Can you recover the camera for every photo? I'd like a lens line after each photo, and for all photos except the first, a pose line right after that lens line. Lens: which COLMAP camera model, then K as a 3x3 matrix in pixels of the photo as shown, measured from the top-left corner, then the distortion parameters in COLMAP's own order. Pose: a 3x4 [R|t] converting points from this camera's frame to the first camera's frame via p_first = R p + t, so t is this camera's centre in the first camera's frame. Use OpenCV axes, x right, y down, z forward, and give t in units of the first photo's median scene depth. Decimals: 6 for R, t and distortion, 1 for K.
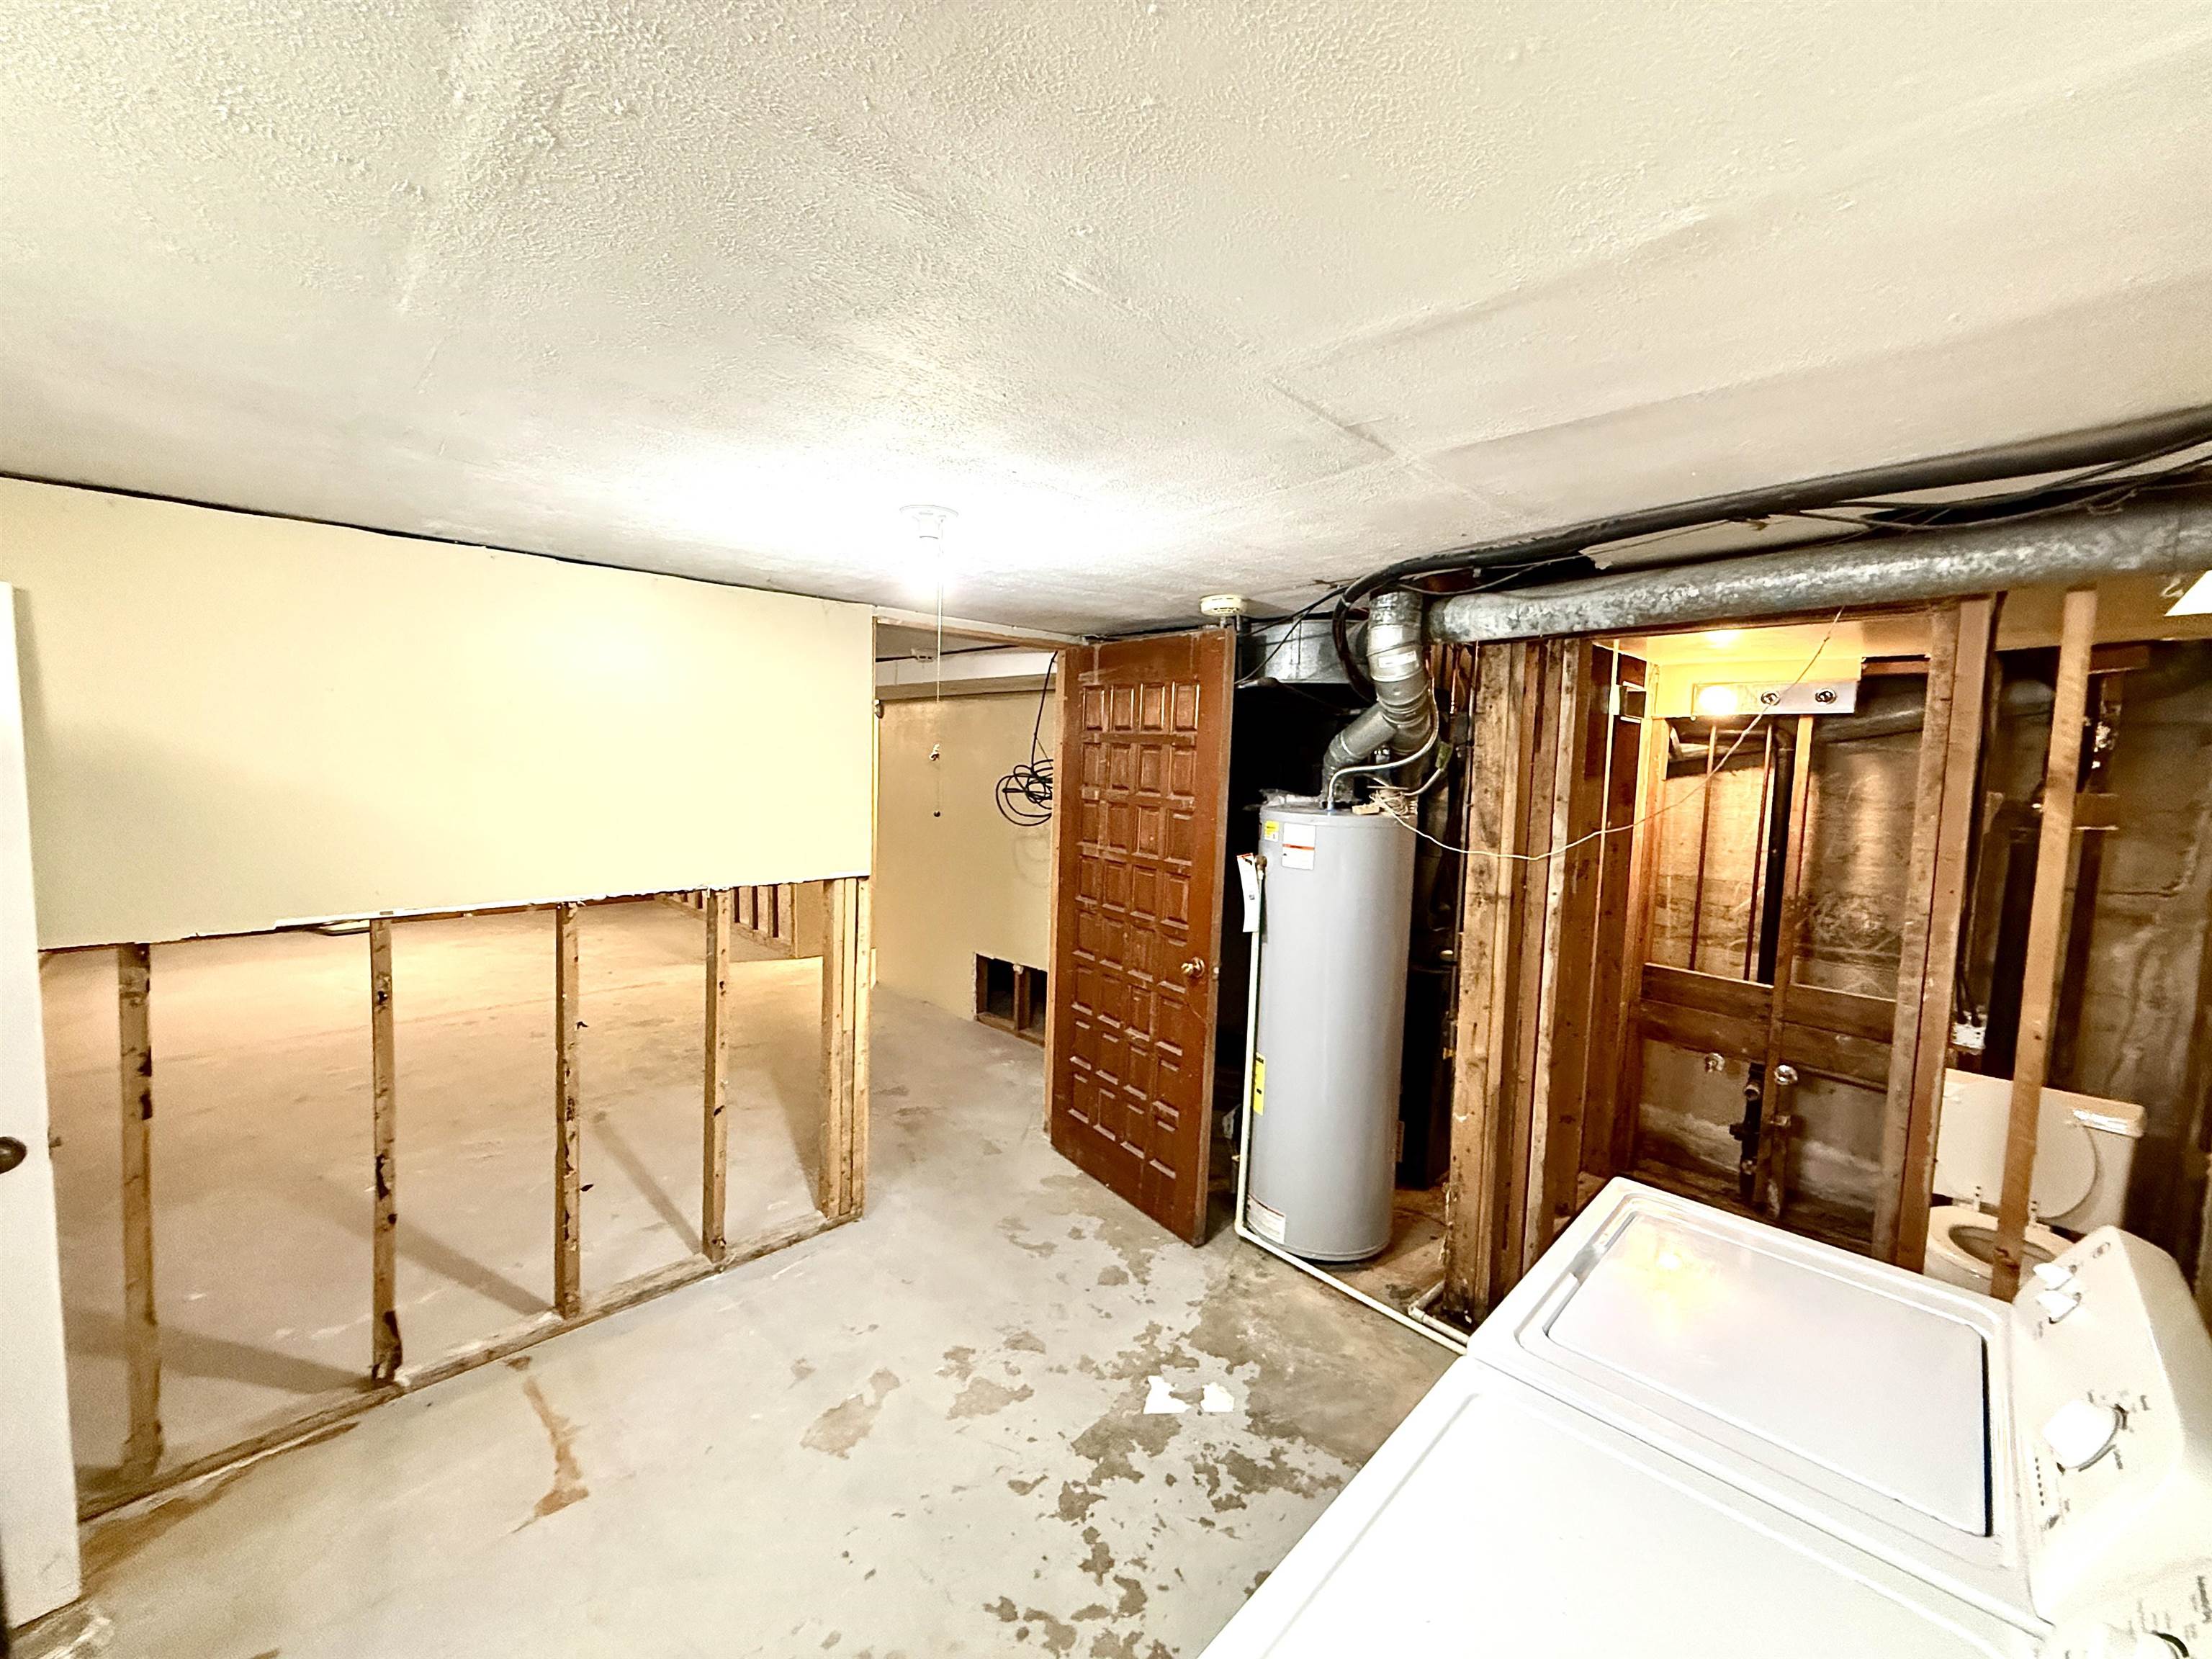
lens RADIAL K [[884.0, 0, 1102.1], [0, 884.0, 835.5], [0, 0, 1]] dist [-0.001737, -0.000006]
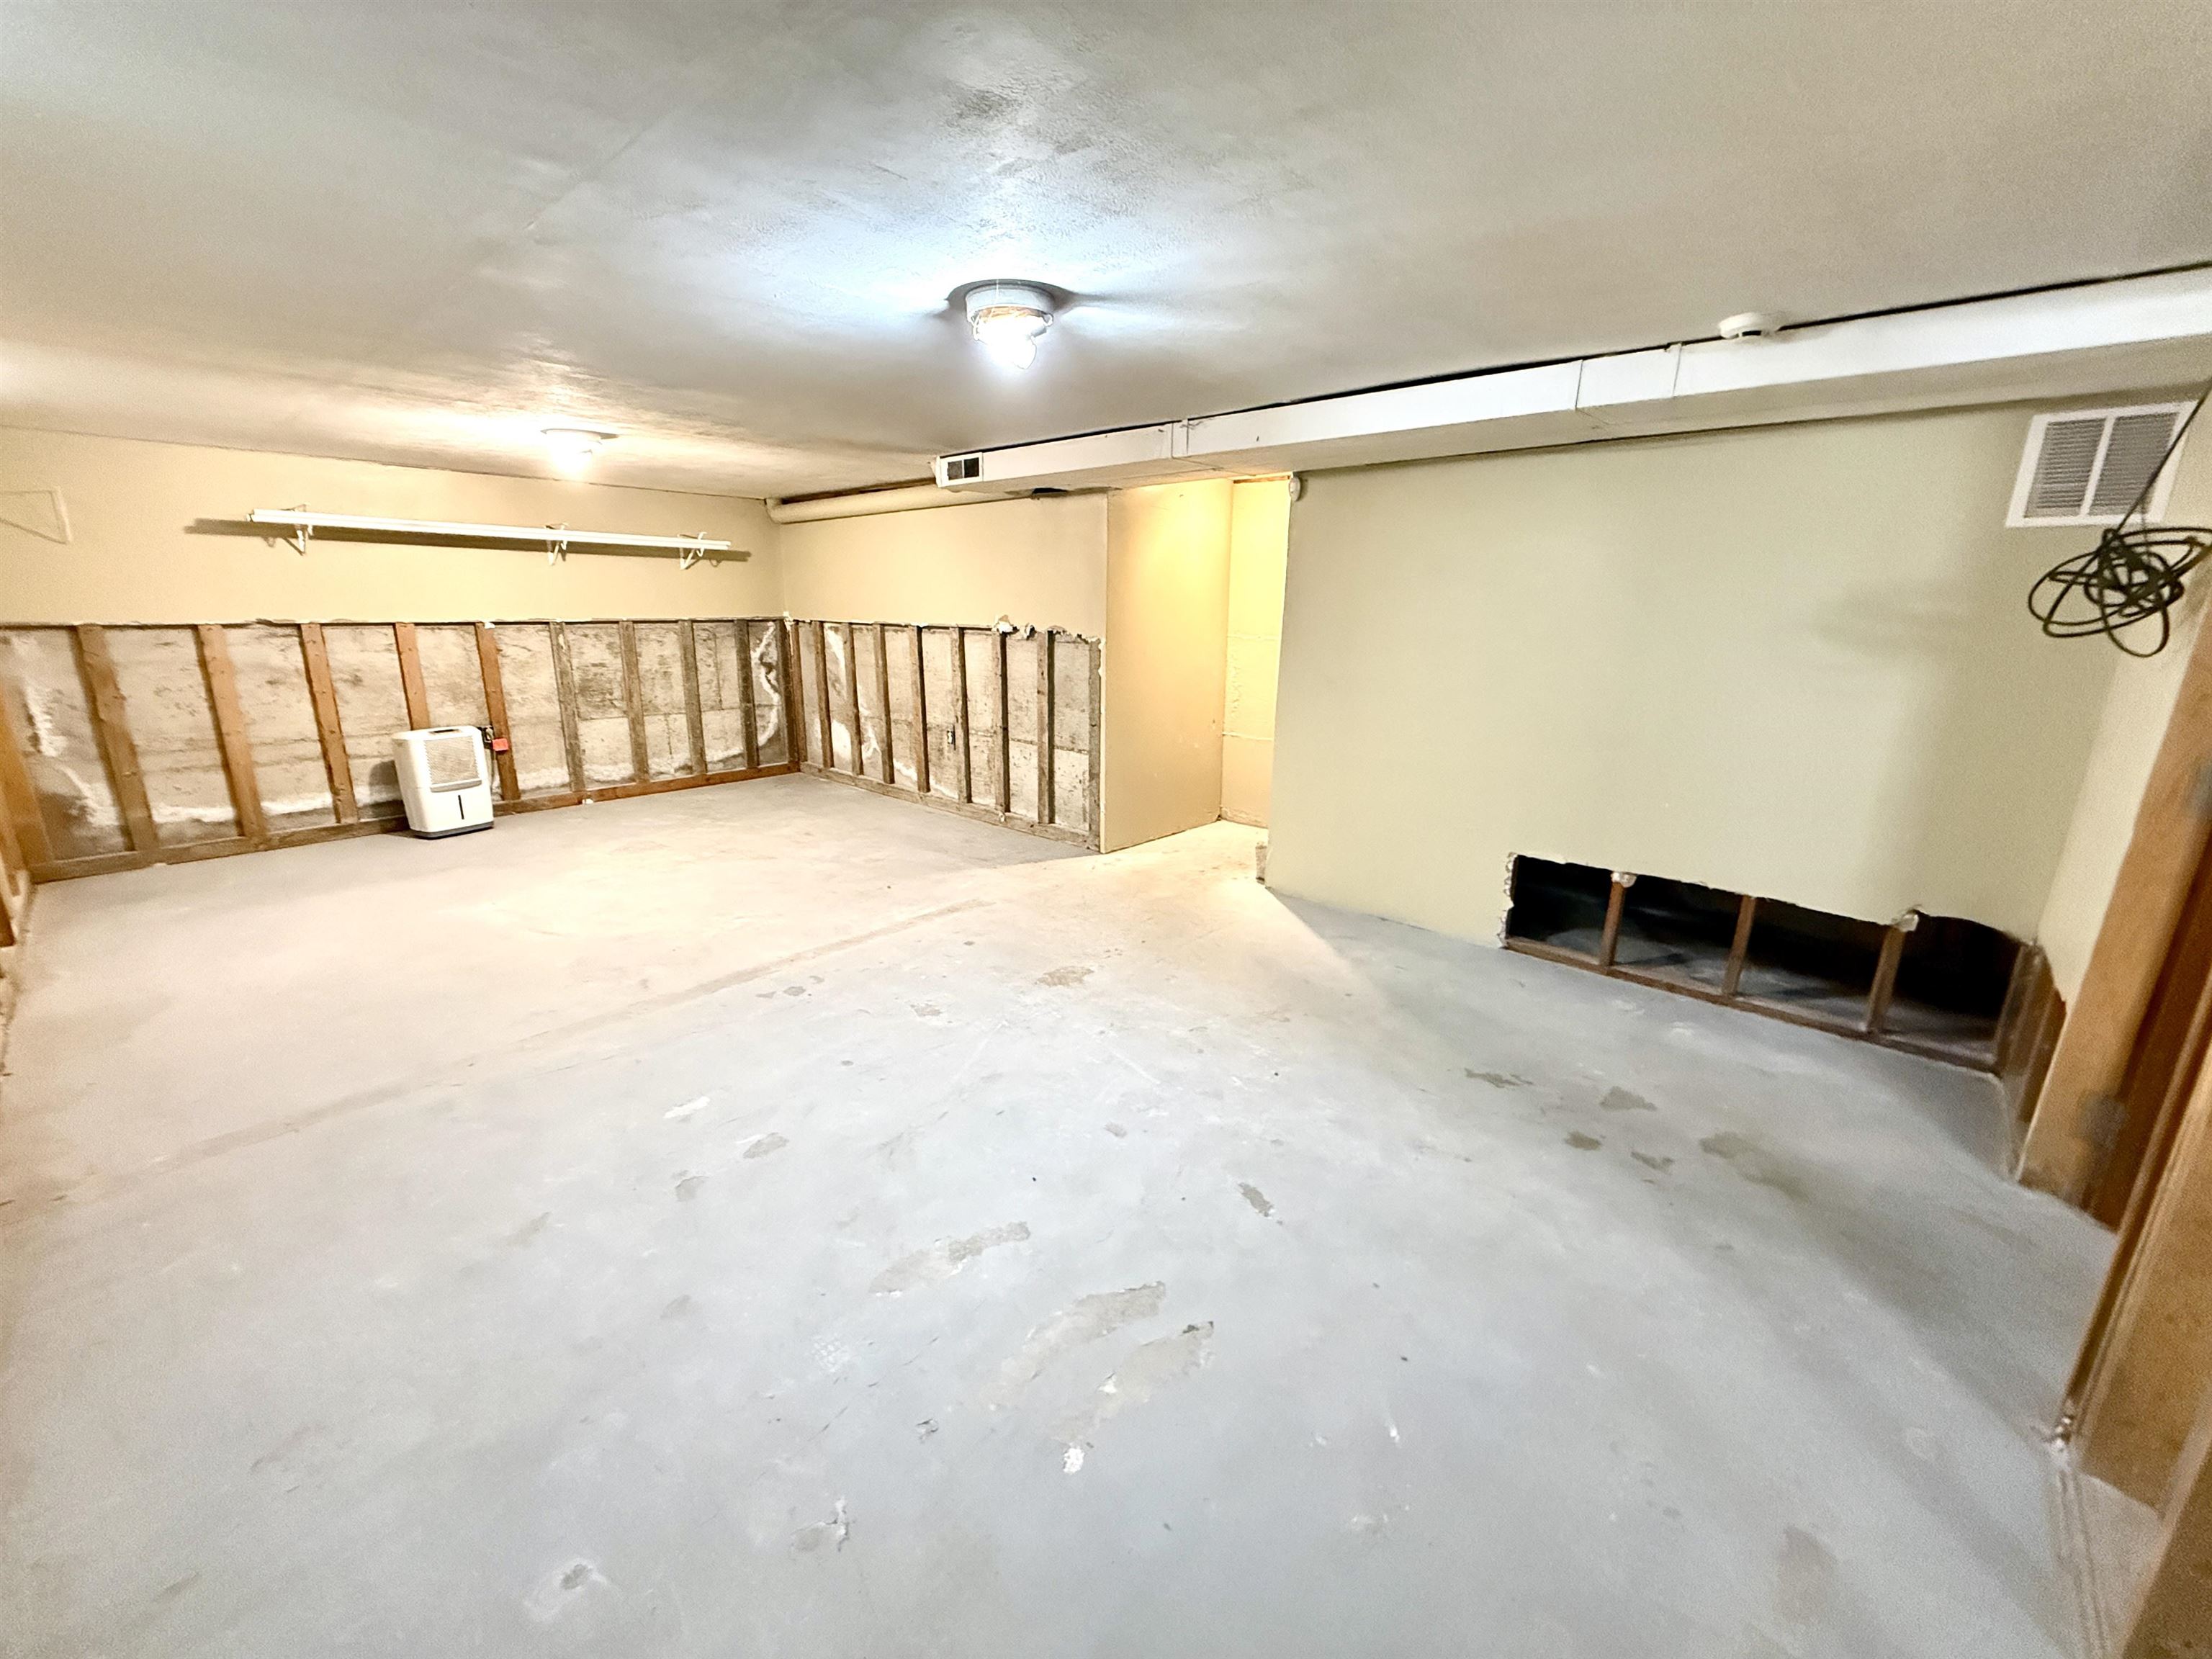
lens RADIAL K [[884.0, 0, 1102.1], [0, 884.0, 835.5], [0, 0, 1]] dist [-0.001737, -0.000006]
pose [[0.998052, -0.028968, 0.055252, -1.001685], [0.018954, 0.984593, 0.173829, -0.009518], [-0.059436, -0.172443, 0.983225, 0.718353]]
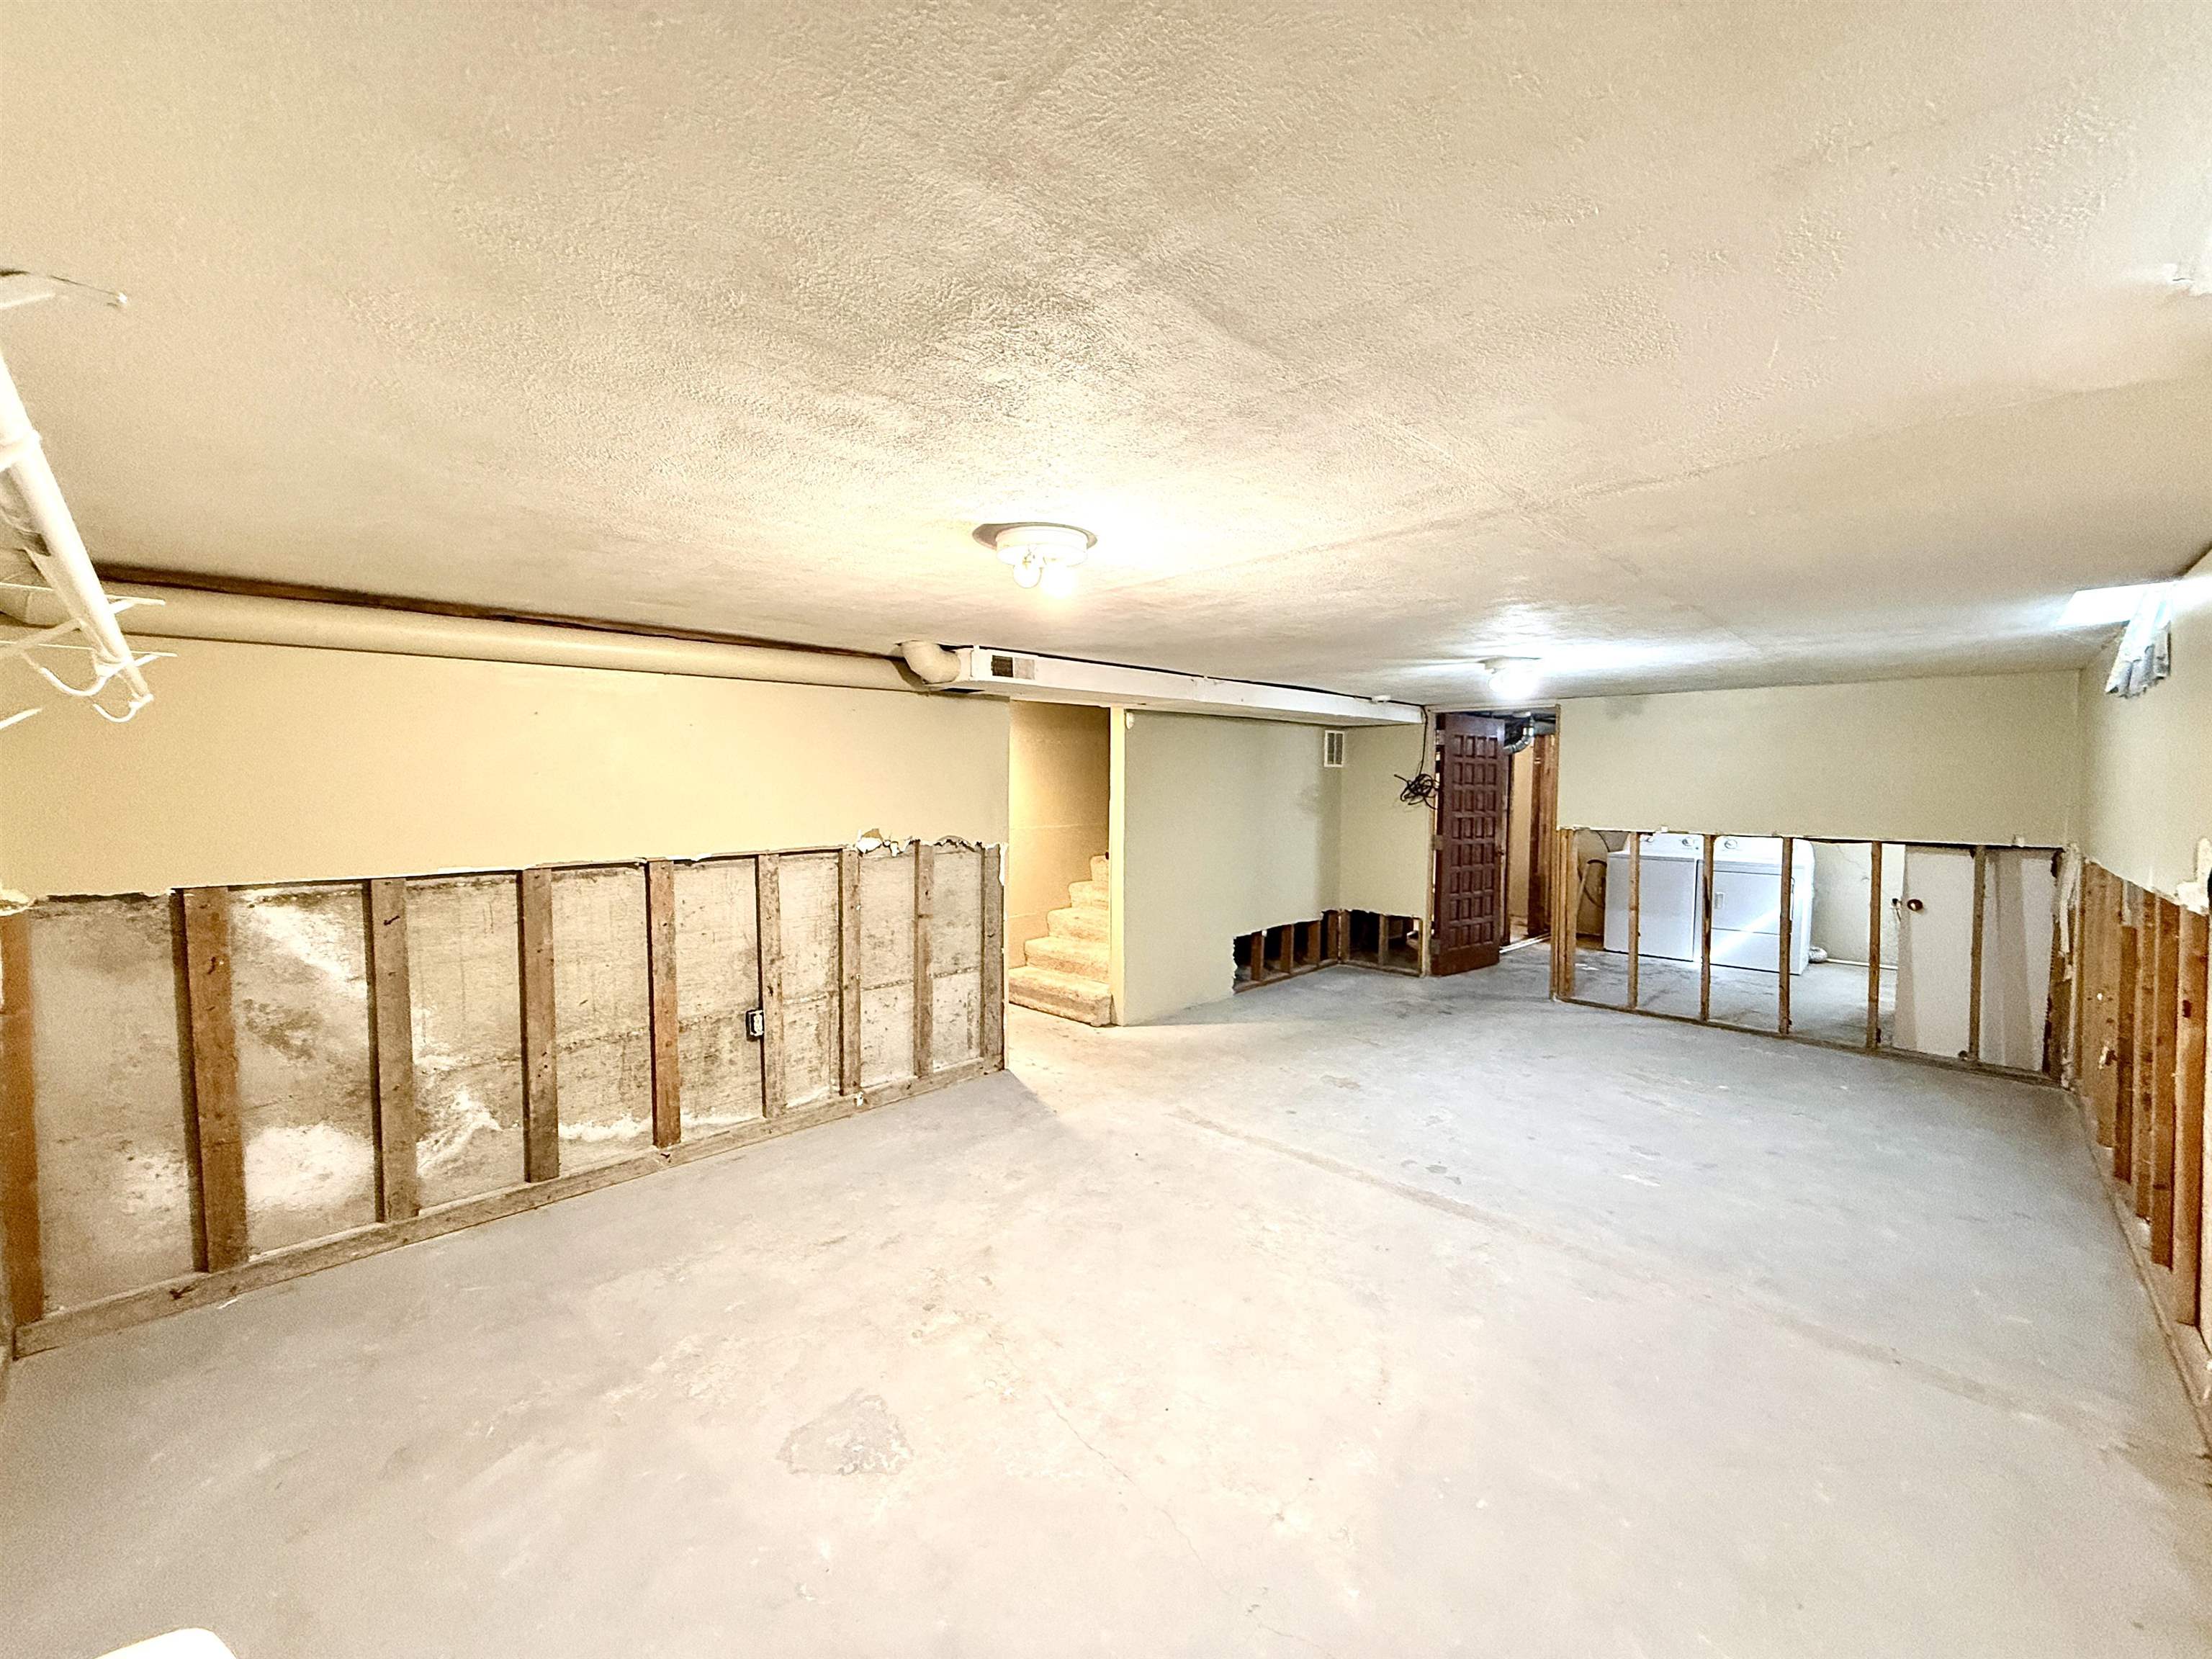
lens RADIAL K [[884.0, 0, 1102.1], [0, 884.0, 835.5], [0, 0, 1]] dist [-0.001737, -0.000006]
pose [[-0.021520, -0.090914, 0.995626, -2.618338], [0.084353, 0.992141, 0.092419, -0.251886], [-0.996204, 0.085973, -0.013682, 2.378264]]
